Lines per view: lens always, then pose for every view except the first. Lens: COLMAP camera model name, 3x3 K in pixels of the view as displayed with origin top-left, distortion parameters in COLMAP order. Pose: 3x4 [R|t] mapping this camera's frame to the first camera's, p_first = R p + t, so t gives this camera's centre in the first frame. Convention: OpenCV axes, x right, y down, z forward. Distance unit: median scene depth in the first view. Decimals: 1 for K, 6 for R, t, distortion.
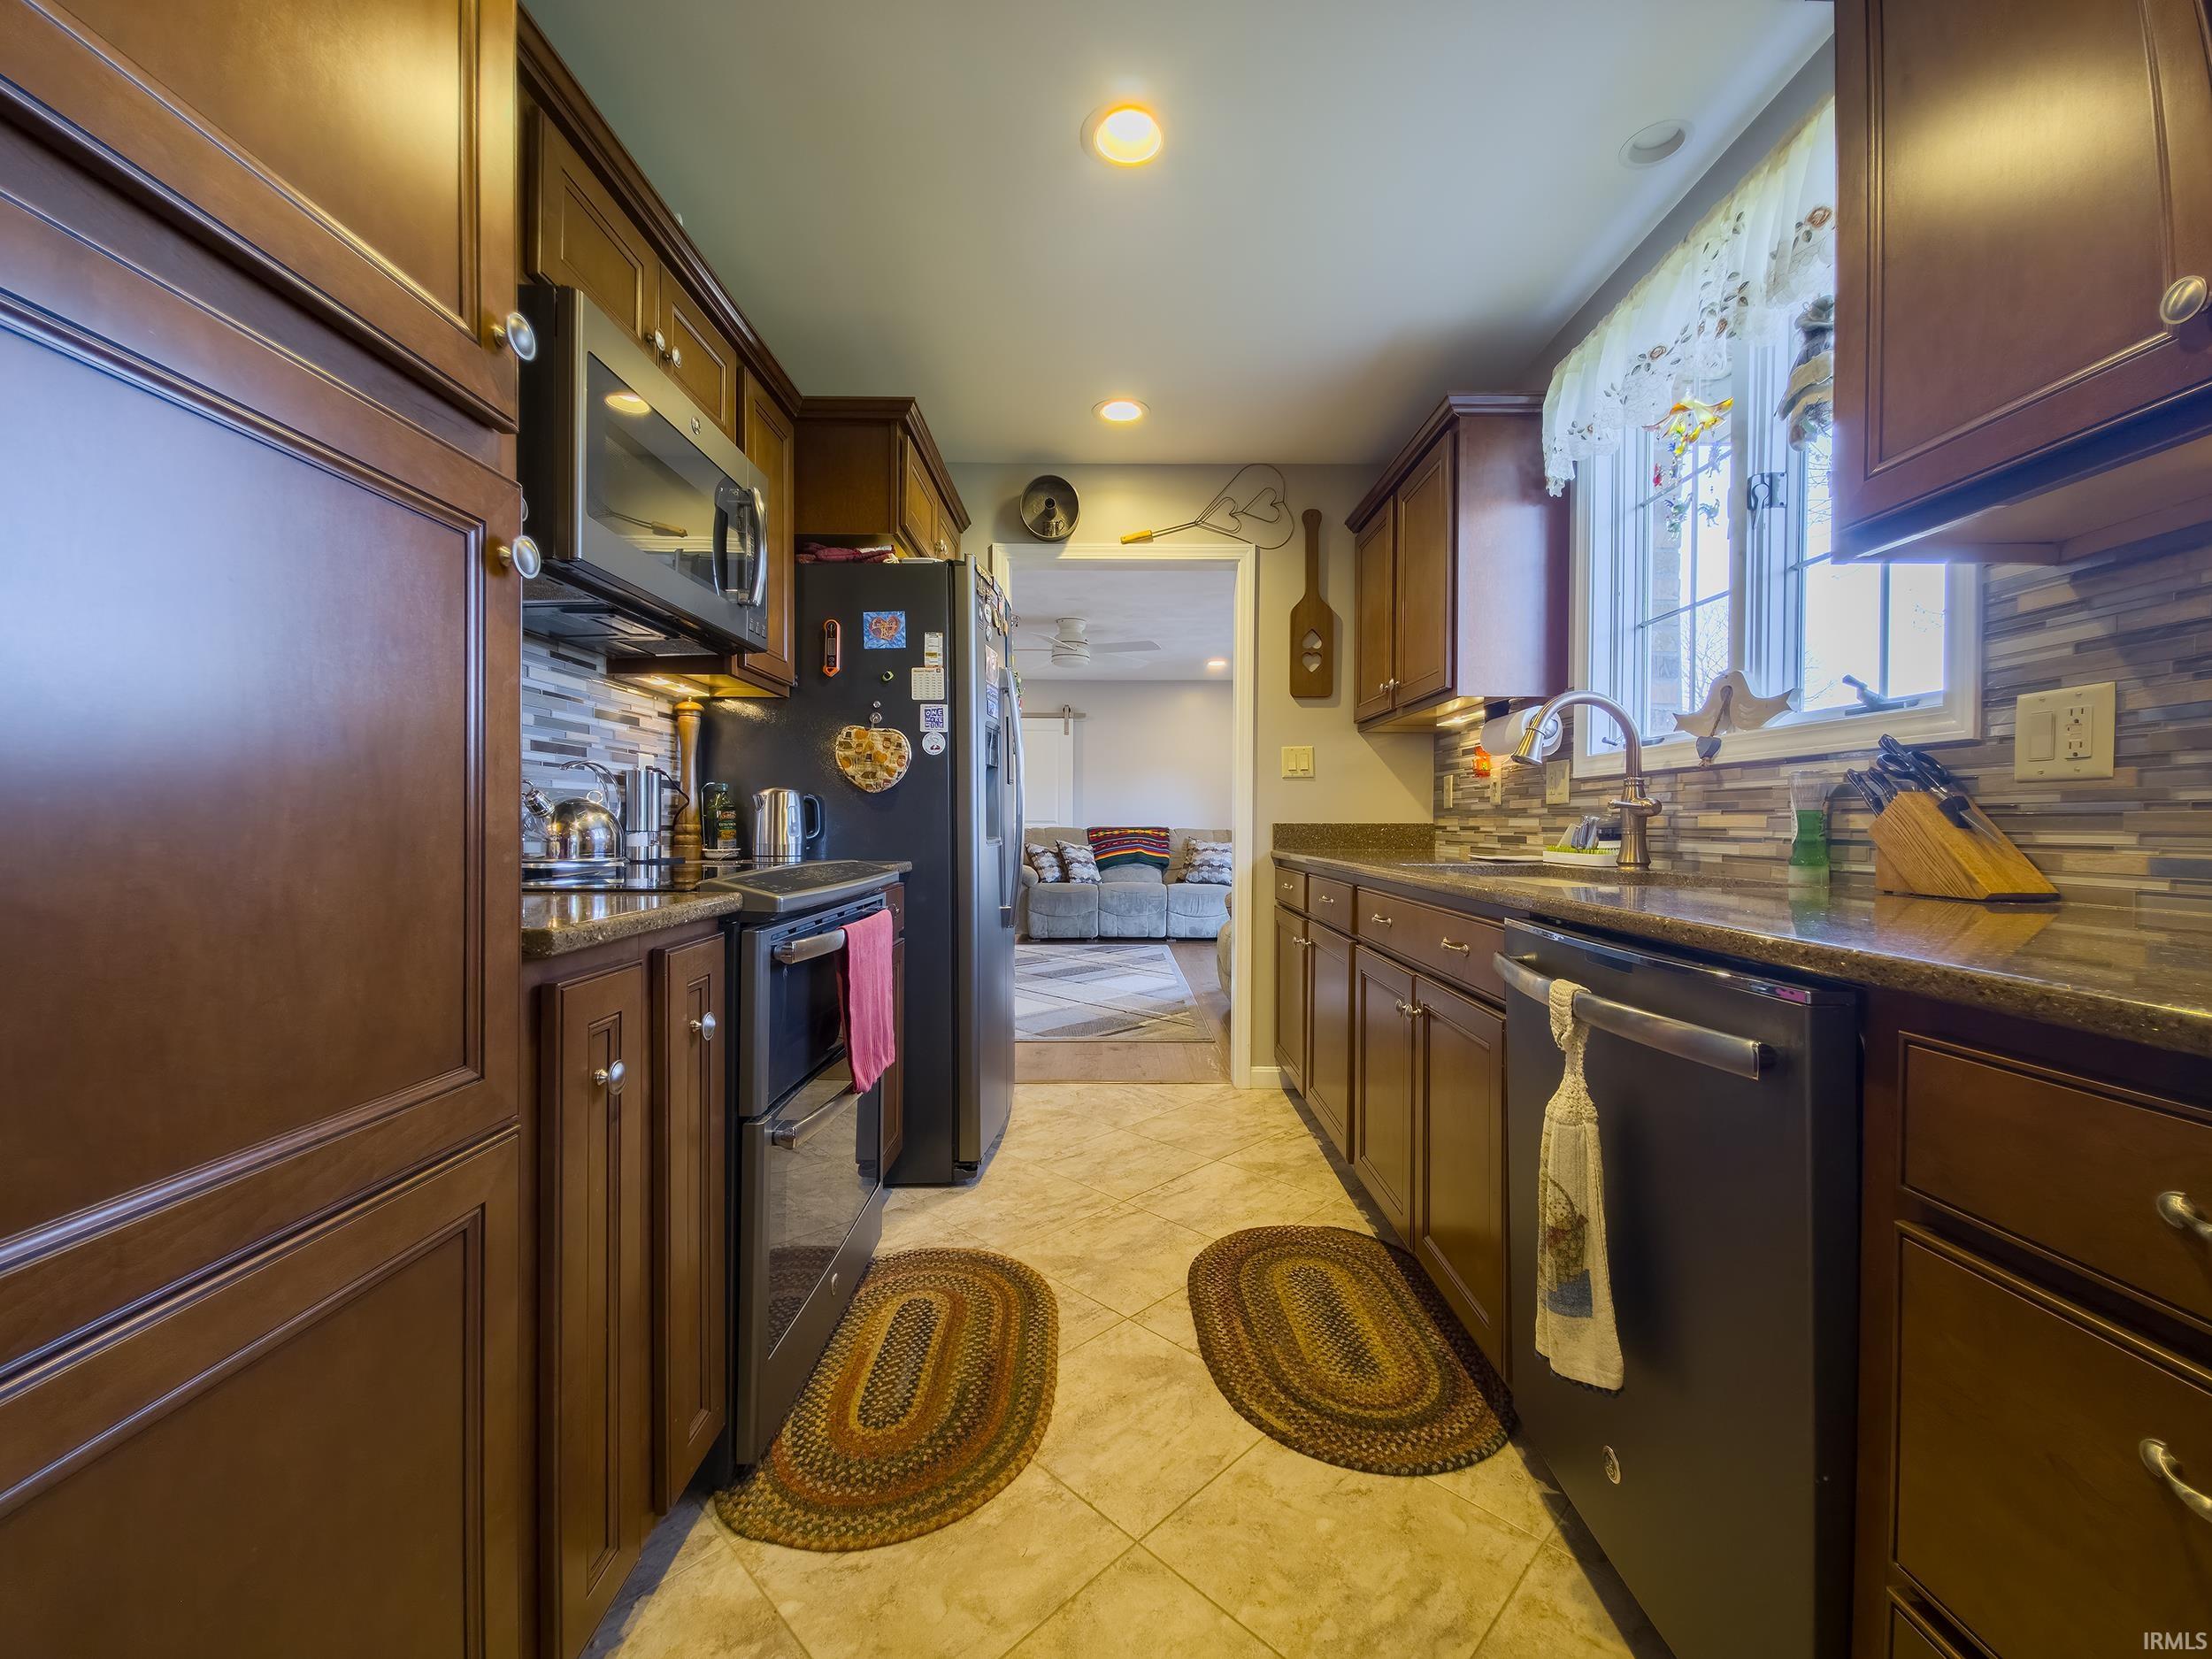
lens RADIAL K [[884.1, 0, 1114.2], [0, 884.1, 837.1], [0, 0, 1]] dist [0.000997, -0.000777]
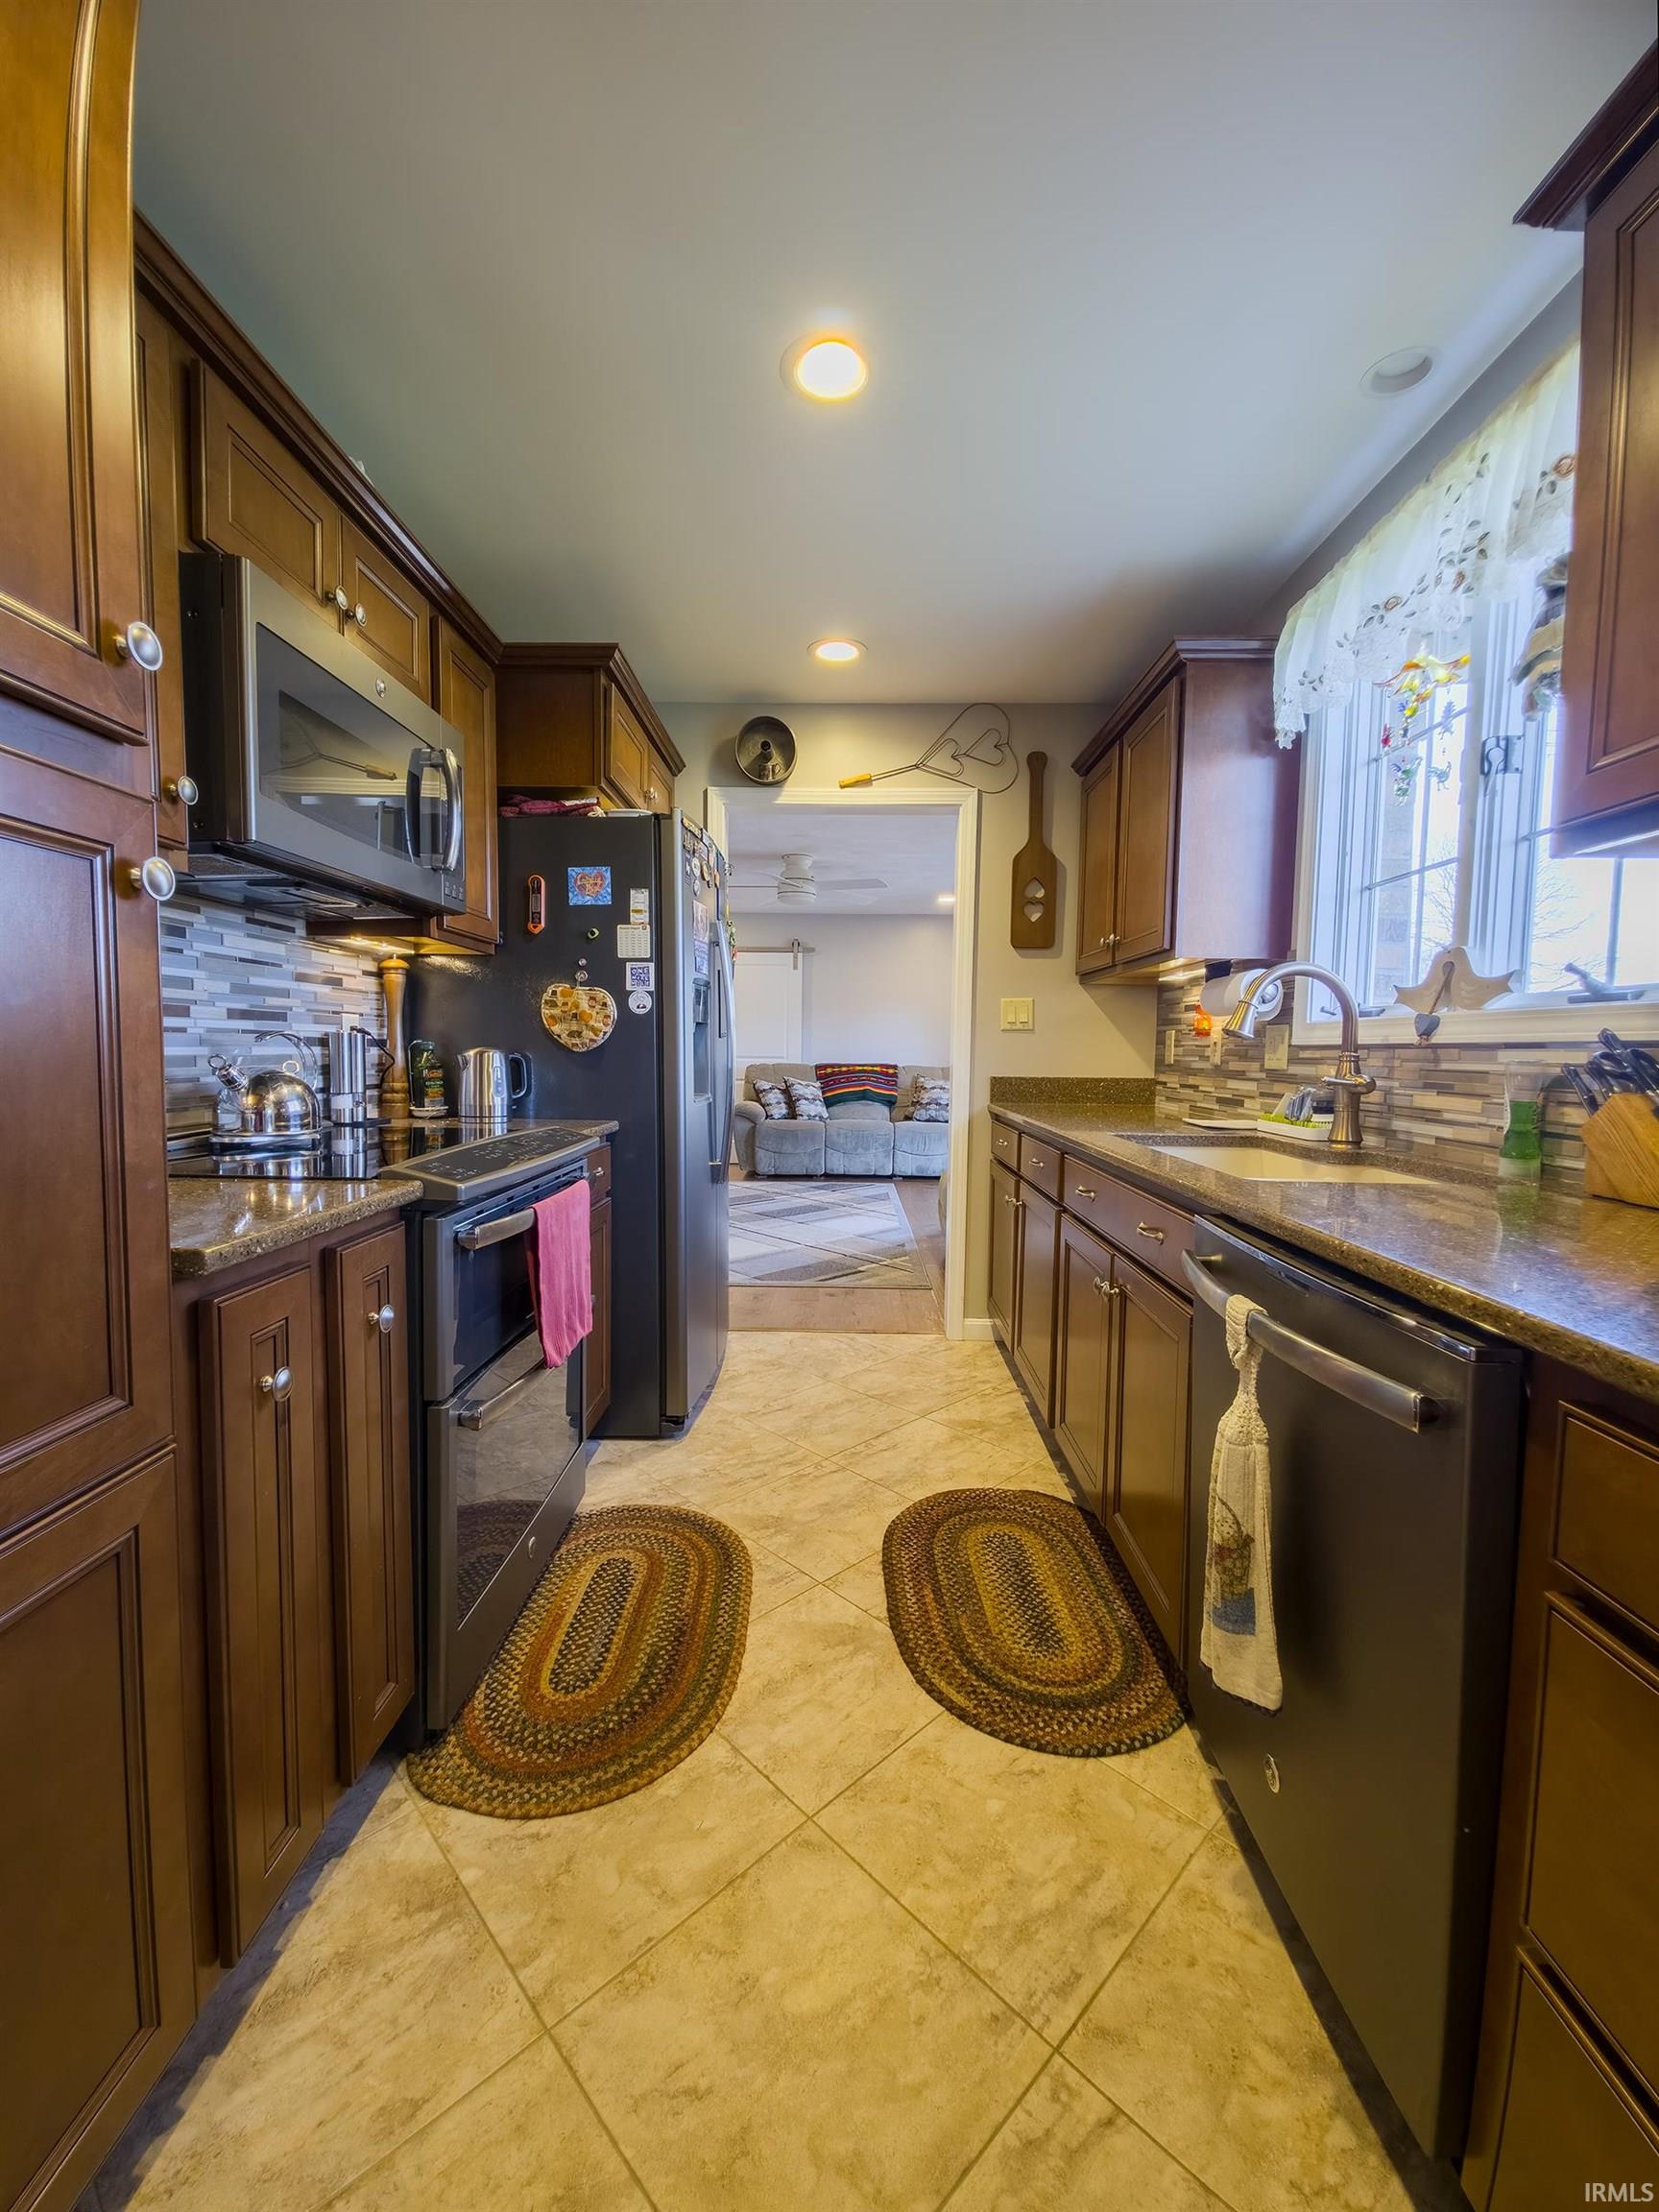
lens RADIAL K [[883.8, 0, 827.8], [0, 883.8, 1113.4], [0, 0, 1]] dist [0.001559, 0.000281]
pose [[0.999620, 0.010856, -0.025323, 0.040661], [-0.009396, 0.998326, 0.057067, -0.050174], [0.025901, -0.056808, 0.998049, 0.013396]]
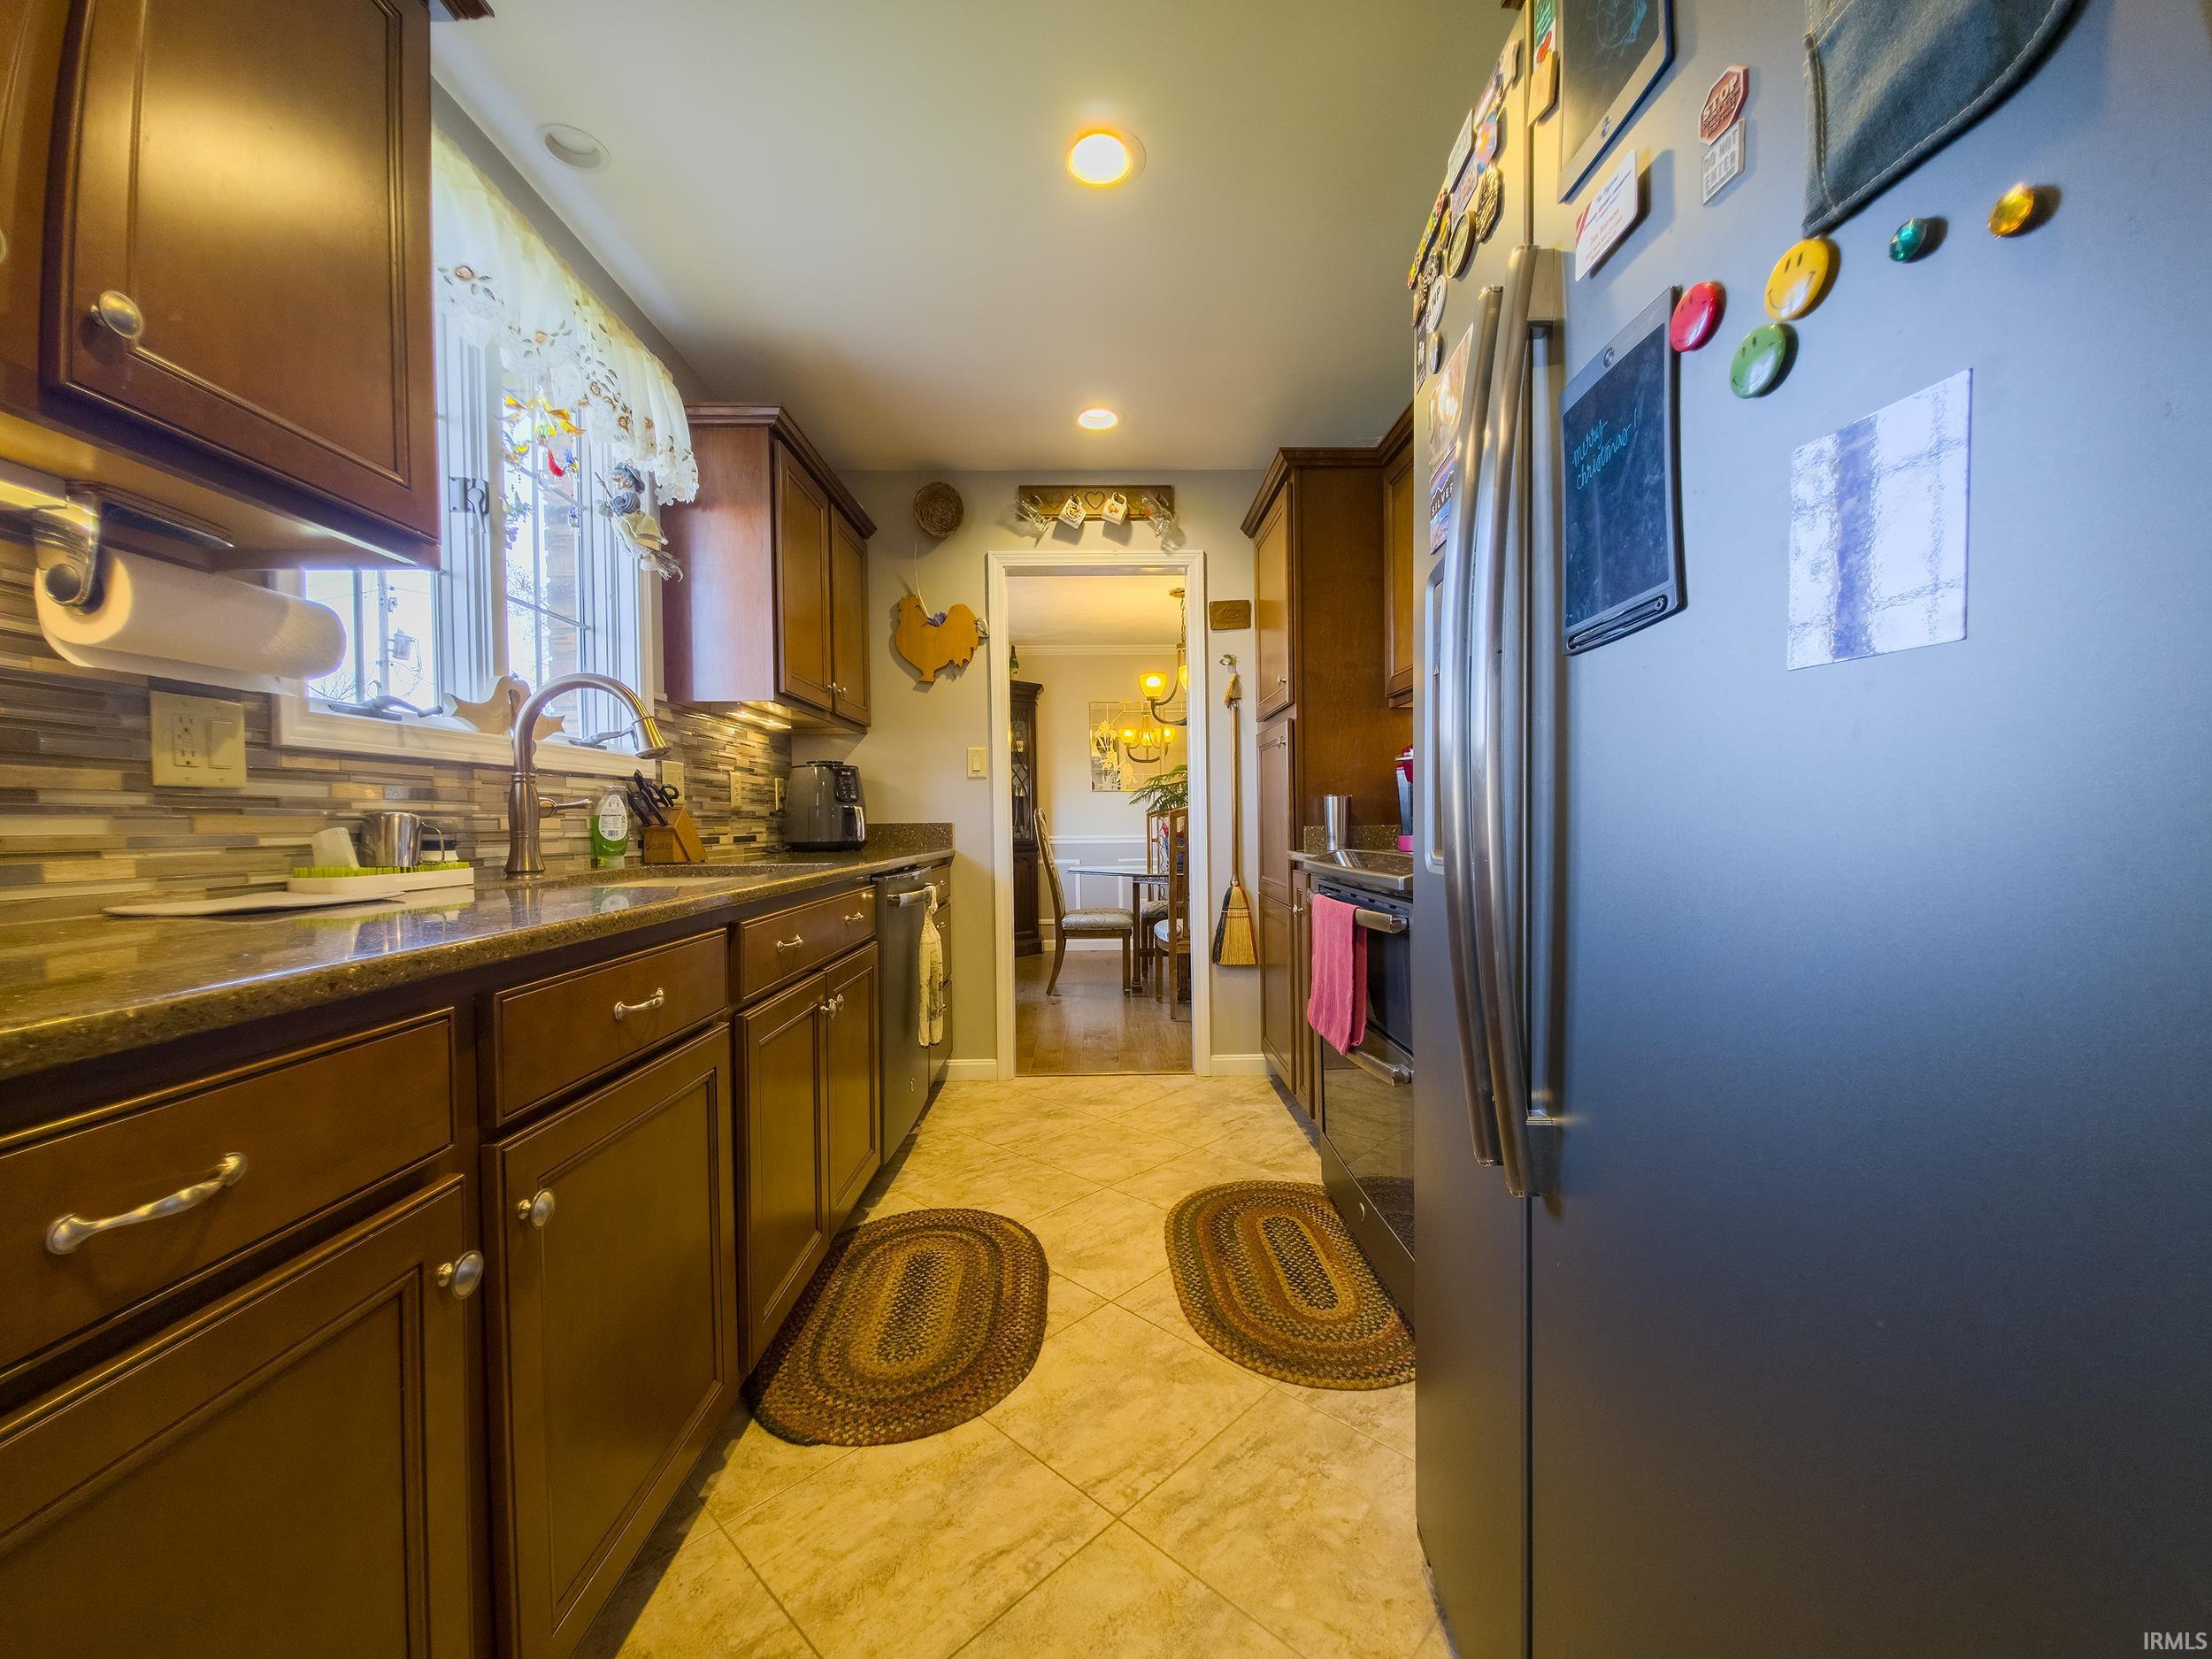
lens RADIAL K [[884.1, 0, 1114.2], [0, 884.1, 837.1], [0, 0, 1]] dist [0.000997, -0.000777]
pose [[-0.999823, 0.010341, -0.015727, 0.020696], [0.009779, 0.999325, 0.035399, -0.028970], [0.016082, 0.035239, -0.999250, 1.858040]]
